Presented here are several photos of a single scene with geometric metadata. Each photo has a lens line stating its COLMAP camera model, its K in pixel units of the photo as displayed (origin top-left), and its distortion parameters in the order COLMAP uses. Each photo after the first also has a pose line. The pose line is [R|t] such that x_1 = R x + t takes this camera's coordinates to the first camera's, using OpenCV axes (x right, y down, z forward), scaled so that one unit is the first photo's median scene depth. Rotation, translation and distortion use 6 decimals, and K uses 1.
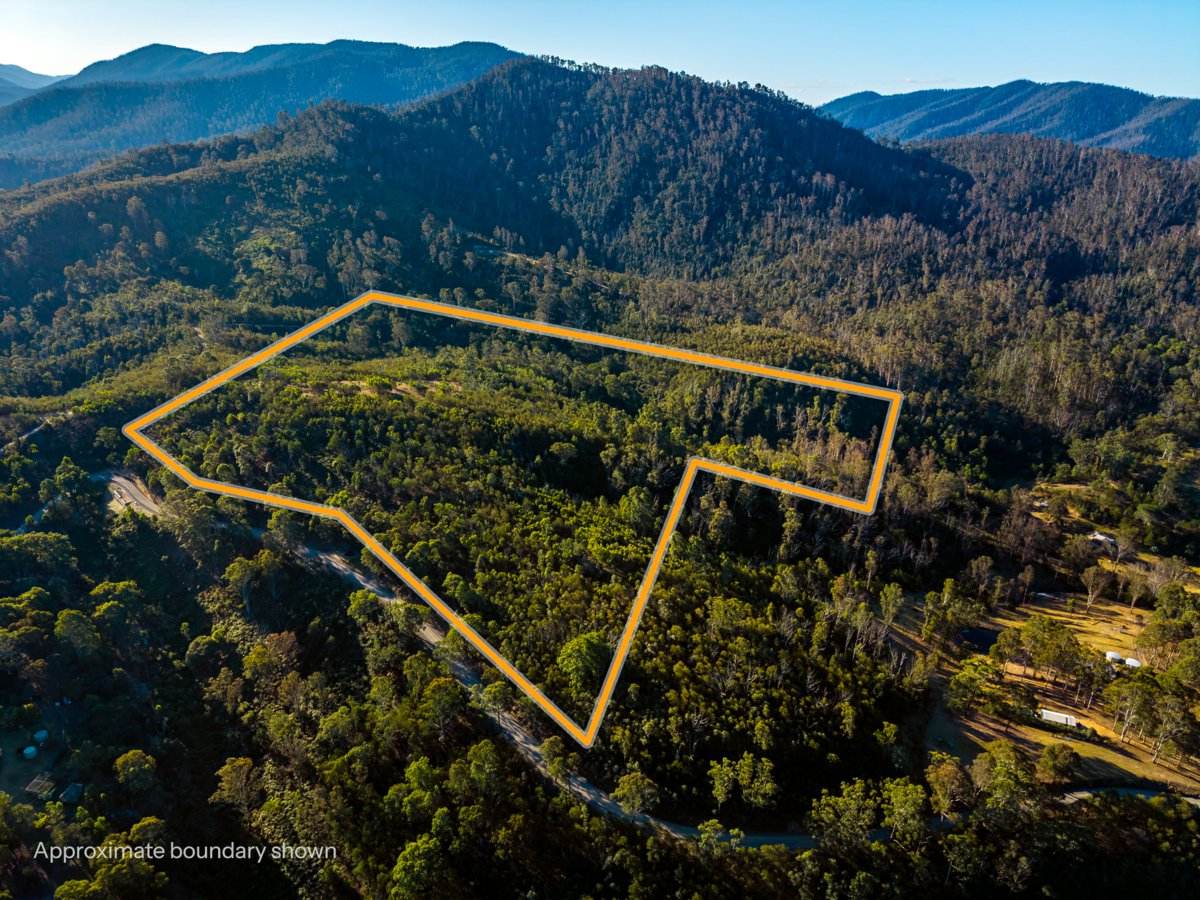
lens RADIAL K [[813.2, 0, 600.0], [0, 813.2, 450.0], [0, 0, 1]] dist [0.009606, -0.006204]
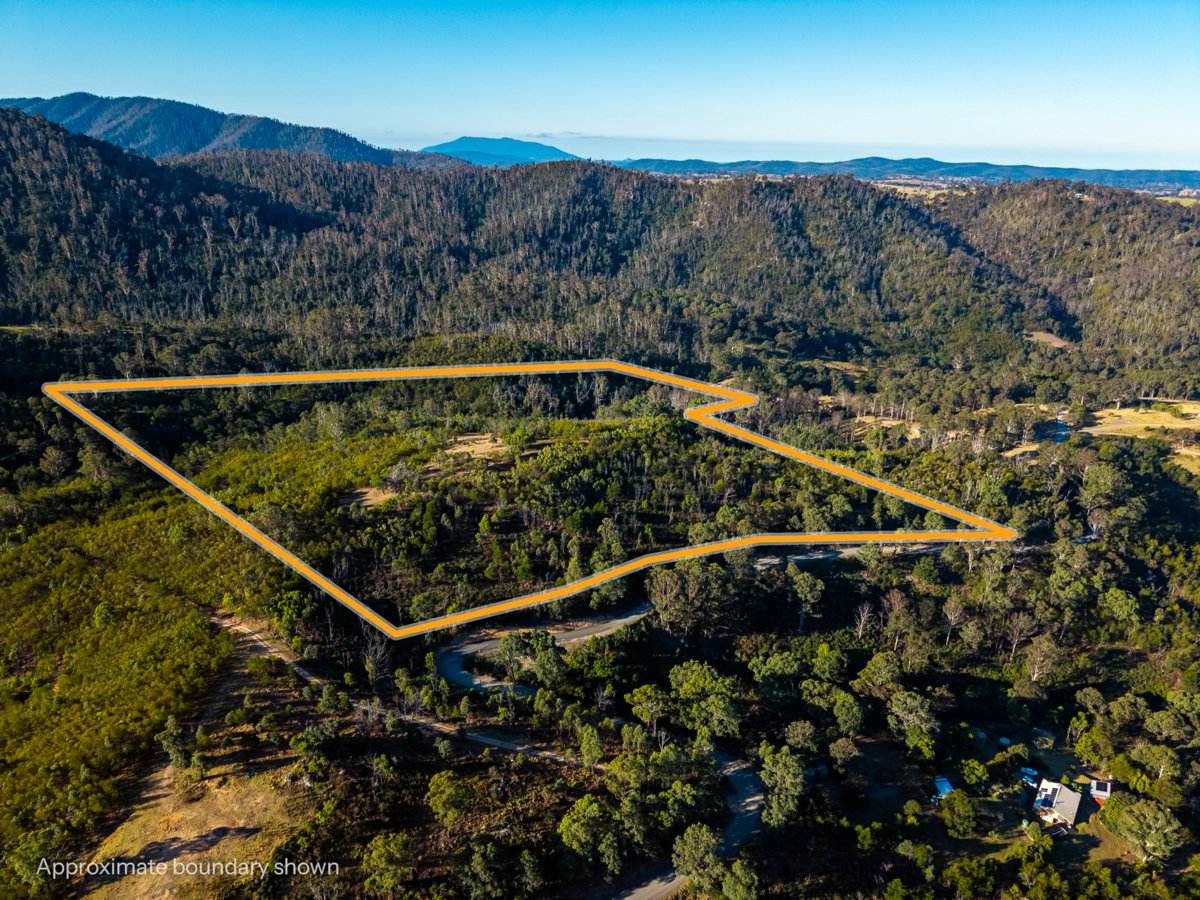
lens RADIAL K [[813.2, 0, 600.0], [0, 813.2, 450.0], [0, 0, 1]] dist [0.009606, -0.006204]
pose [[0.491003, -0.311186, 0.813683, -0.324769], [0.321872, 0.932736, 0.162489, -0.063536], [-0.809515, 0.182119, 0.558138, 0.143873]]
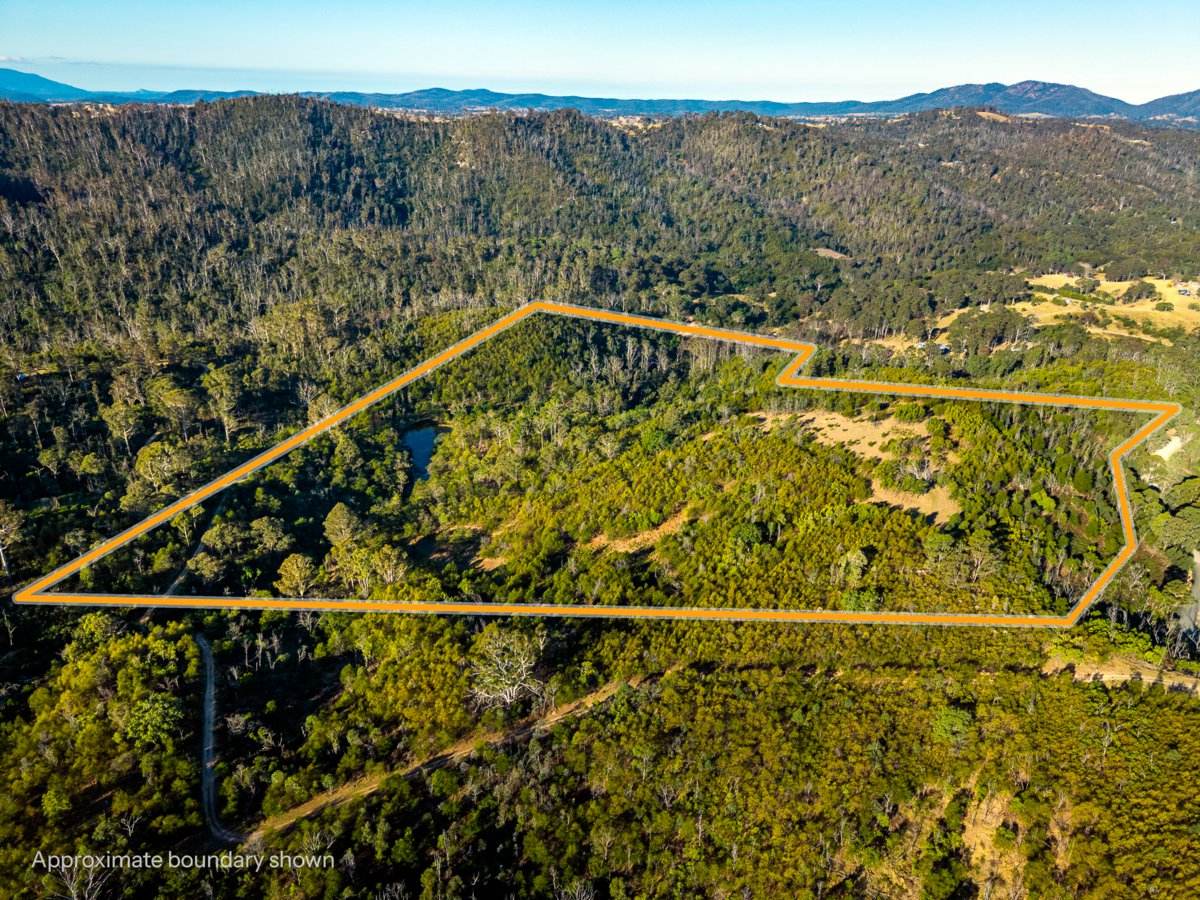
lens RADIAL K [[813.2, 0, 600.0], [0, 813.2, 450.0], [0, 0, 1]] dist [0.009606, -0.006204]
pose [[-0.011538, -0.422849, 0.906127, -0.353762], [0.360884, 0.843350, 0.398149, -0.168666], [-0.932539, 0.331601, 0.142869, 0.401151]]
